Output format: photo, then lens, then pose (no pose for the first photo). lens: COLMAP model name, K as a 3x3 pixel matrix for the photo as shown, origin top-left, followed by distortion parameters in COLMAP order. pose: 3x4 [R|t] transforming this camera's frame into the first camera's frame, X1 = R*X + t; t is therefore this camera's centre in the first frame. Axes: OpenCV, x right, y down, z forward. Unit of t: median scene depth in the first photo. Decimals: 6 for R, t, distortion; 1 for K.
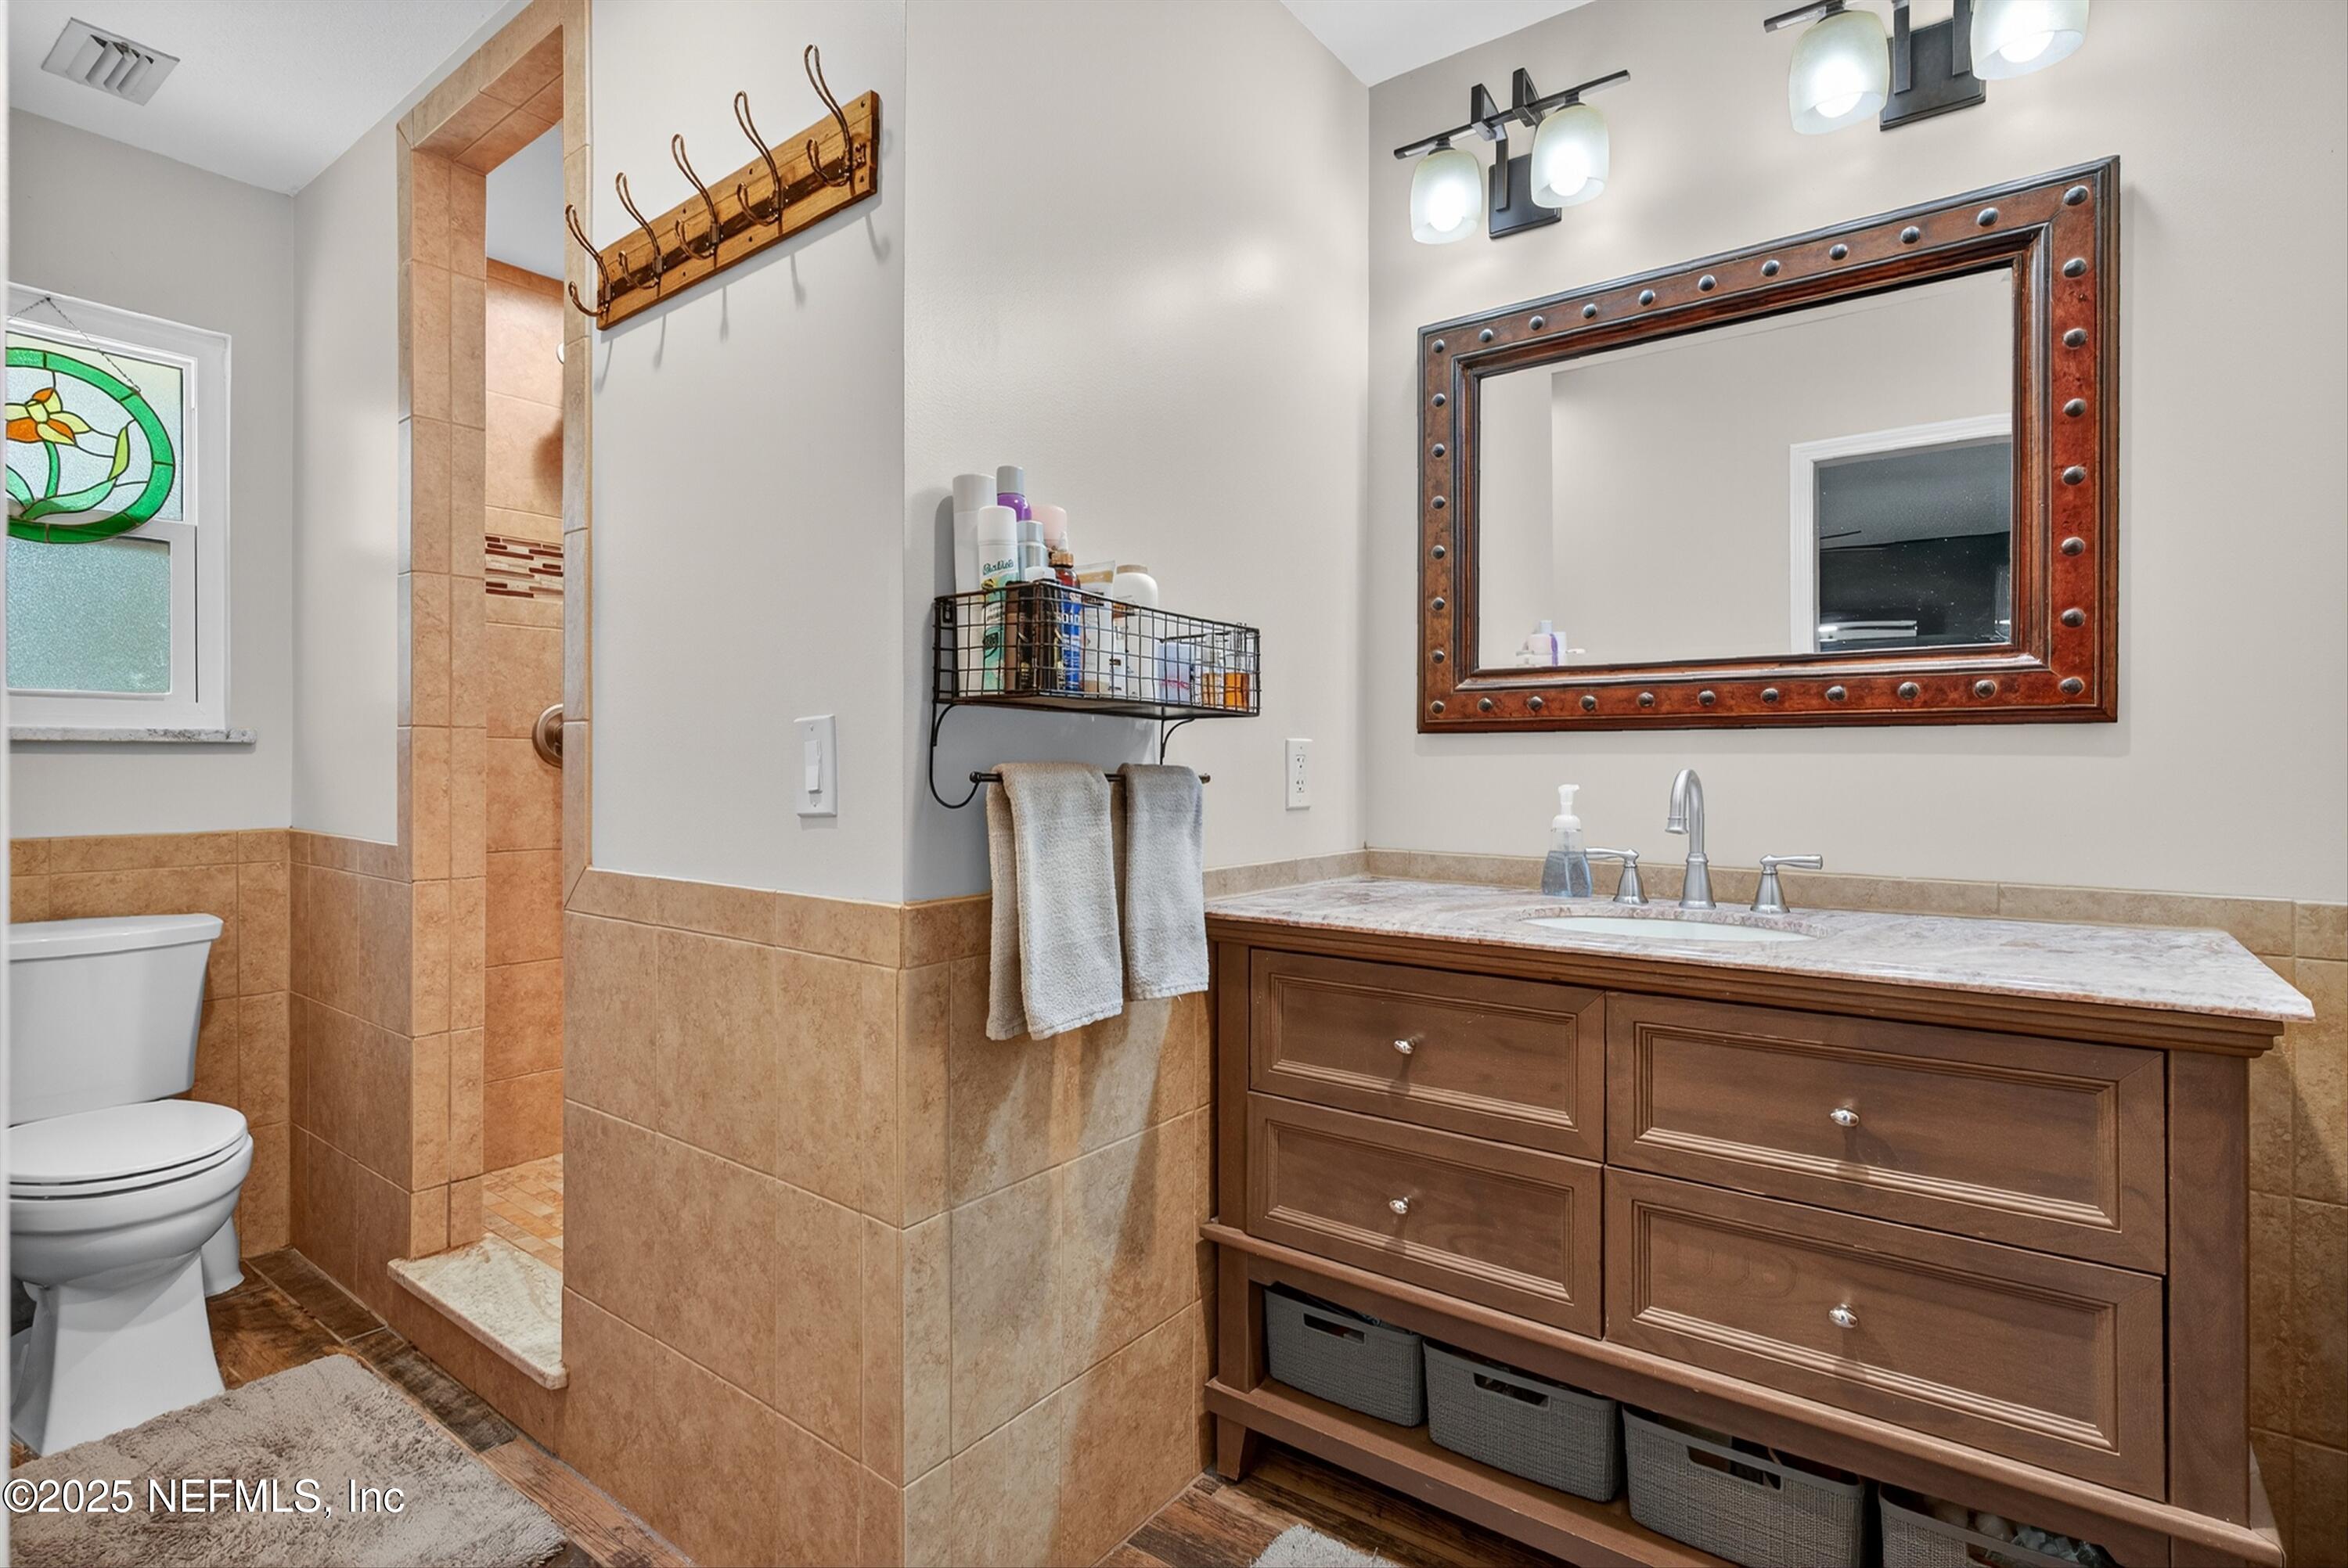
lens RADIAL K [[1129.7, 0, 1176.5], [0, 1129.7, 769.2], [0, 0, 1]] dist [0.003548, -0.000293]
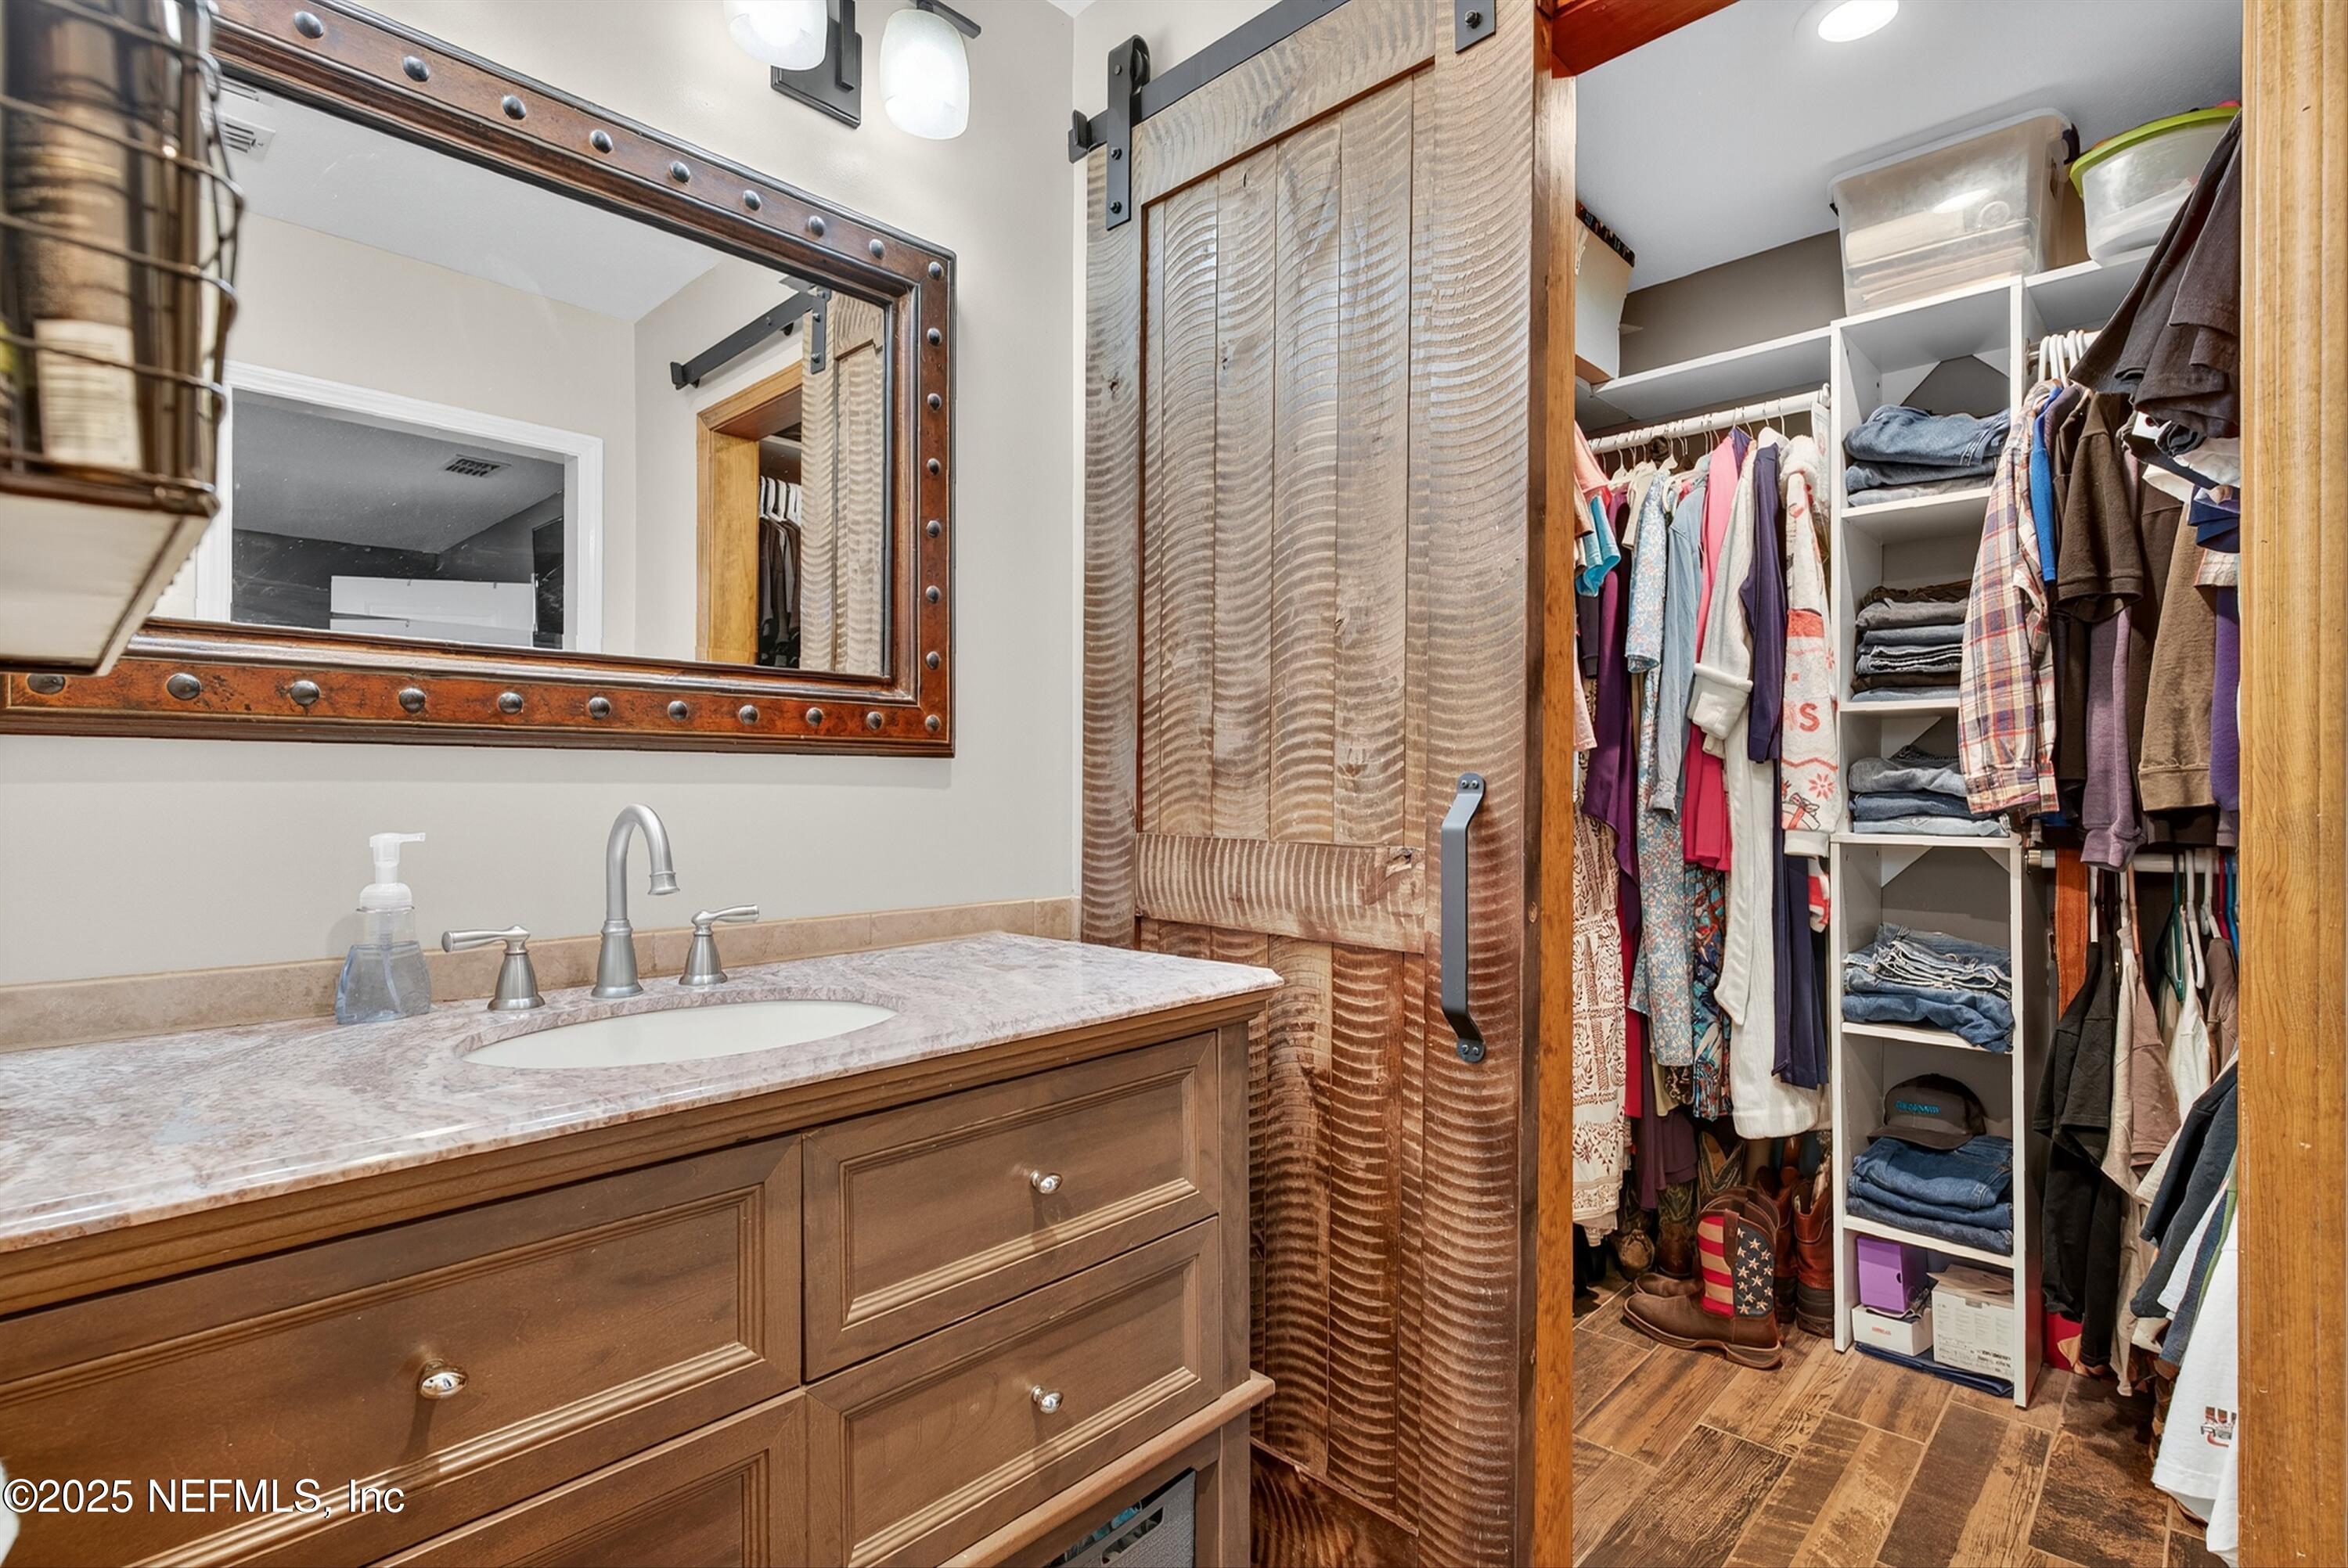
lens RADIAL K [[1129.7, 0, 1174.5], [0, 1129.7, 789.9], [0, 0, 1]] dist [0.003548, -0.000293]
pose [[0.123247, -0.000374, 0.992376, -0.242855], [0.004403, 0.999990, -0.000170, -0.008570], [-0.992366, 0.004391, 0.123247, 0.620350]]
